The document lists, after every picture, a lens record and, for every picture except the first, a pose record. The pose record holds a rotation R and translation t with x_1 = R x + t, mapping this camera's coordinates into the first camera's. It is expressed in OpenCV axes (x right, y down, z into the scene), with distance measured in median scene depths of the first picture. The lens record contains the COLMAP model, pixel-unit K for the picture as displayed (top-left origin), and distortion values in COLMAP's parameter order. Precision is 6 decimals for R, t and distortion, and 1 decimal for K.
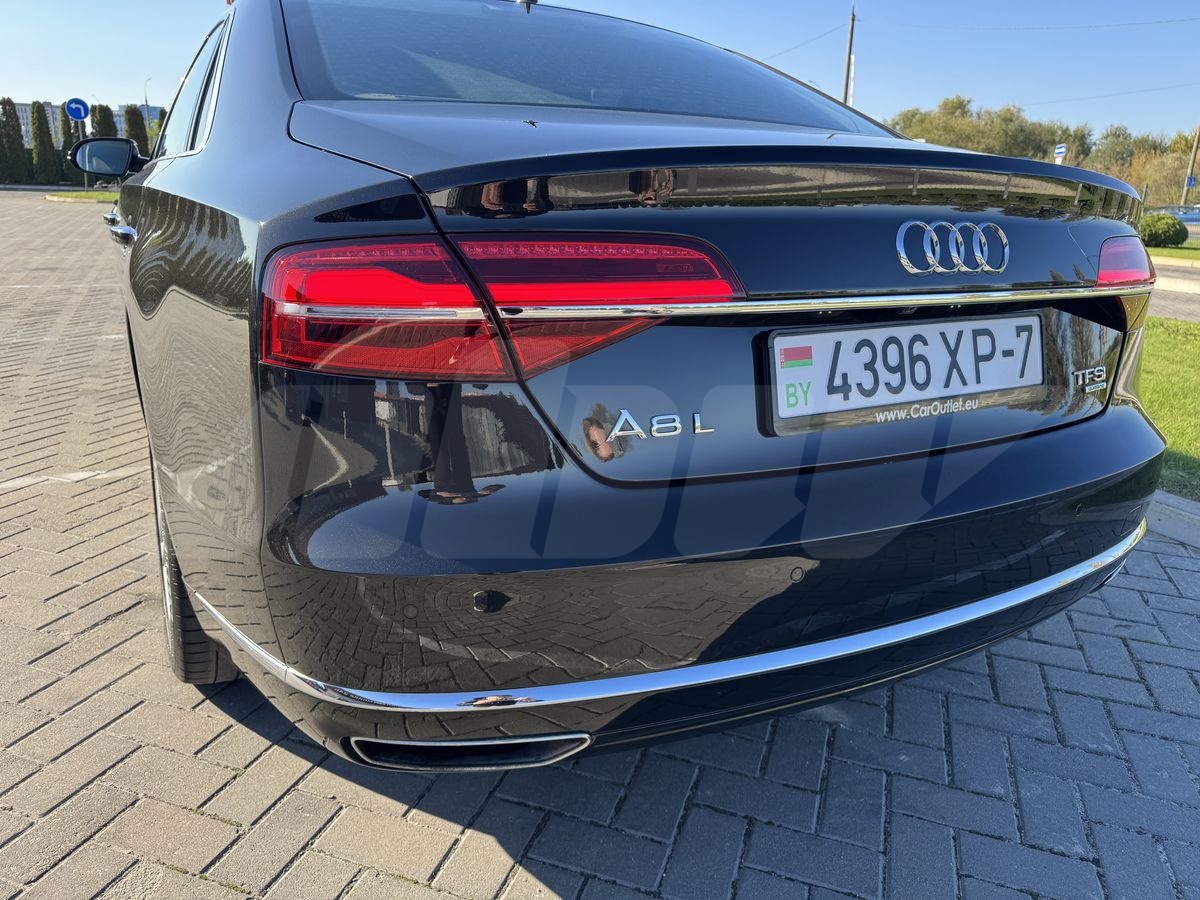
lens RADIAL K [[838.9, 0, 600.0], [0, 838.9, 450.0], [0, 0, 1]] dist [0.062945, -0.064367]
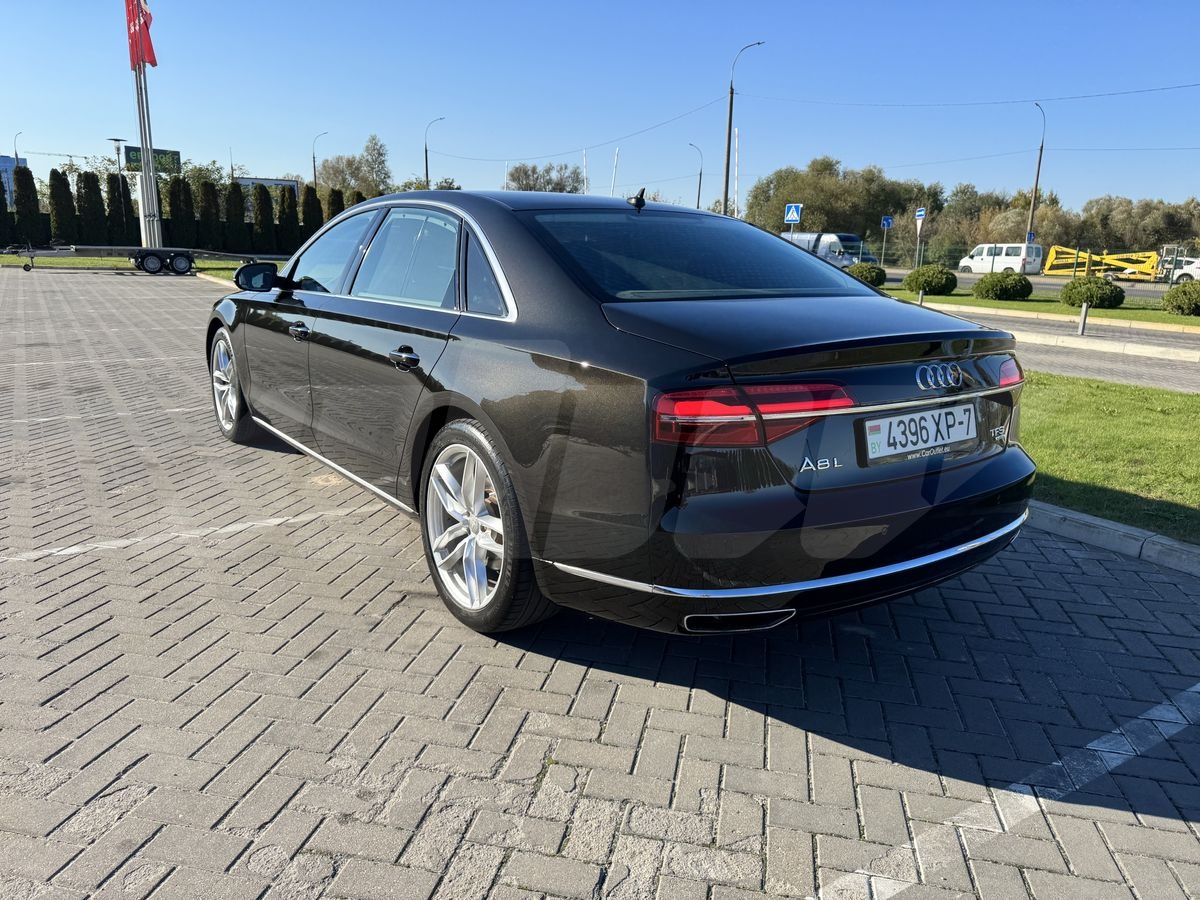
lens RADIAL K [[829.1, 0, 600.0], [0, 829.1, 450.0], [0, 0, 1]] dist [0.161867, -0.248844]
pose [[0.991724, -0.033183, 0.124028, -0.563741], [0.039938, 0.997828, -0.052379, 0.018611], [-0.122020, 0.056899, 0.990895, -0.801938]]
